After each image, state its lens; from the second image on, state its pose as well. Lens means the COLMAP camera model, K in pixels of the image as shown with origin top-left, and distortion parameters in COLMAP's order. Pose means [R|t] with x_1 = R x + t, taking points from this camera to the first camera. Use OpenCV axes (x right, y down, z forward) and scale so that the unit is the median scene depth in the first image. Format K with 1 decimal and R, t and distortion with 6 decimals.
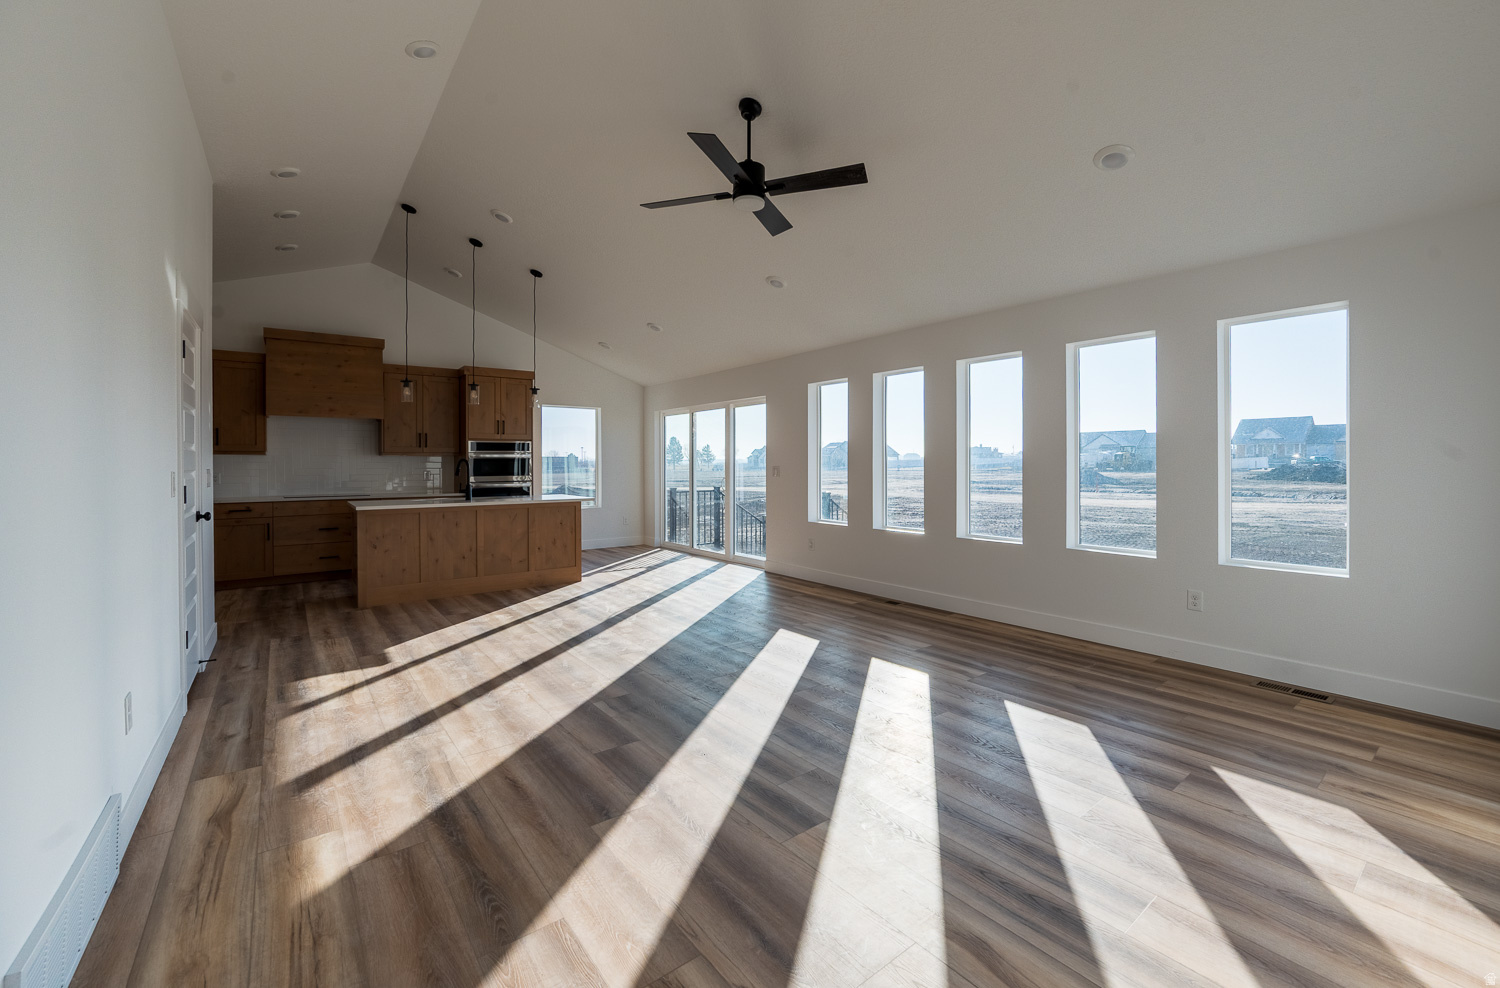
lens RADIAL K [[618.2, 0, 754.8], [0, 618.2, 462.6], [0, 0, 1]] dist [-0.012165, 0.000766]
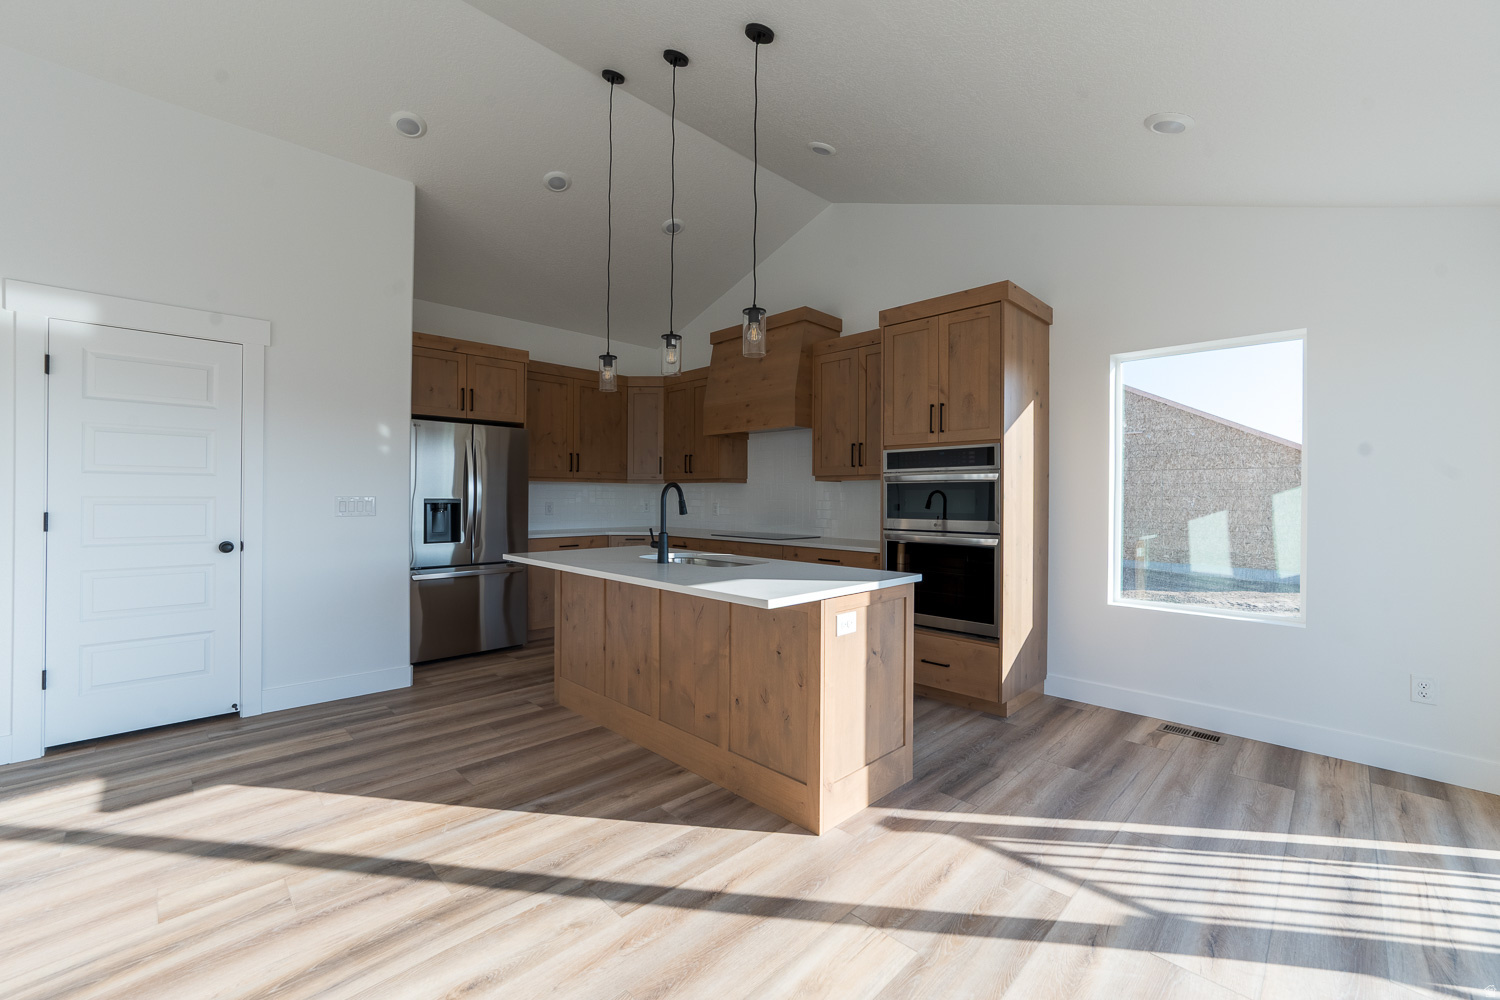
lens RADIAL K [[609.5, 0, 748.8], [0, 609.5, 495.0], [0, 0, 1]] dist [-0.025713, 0.009621]
pose [[0.121327, 0.001527, -0.992611, 0.052064], [-0.003842, 0.999992, 0.001069, 0.003597], [0.992605, 0.003683, 0.121332, 1.053114]]
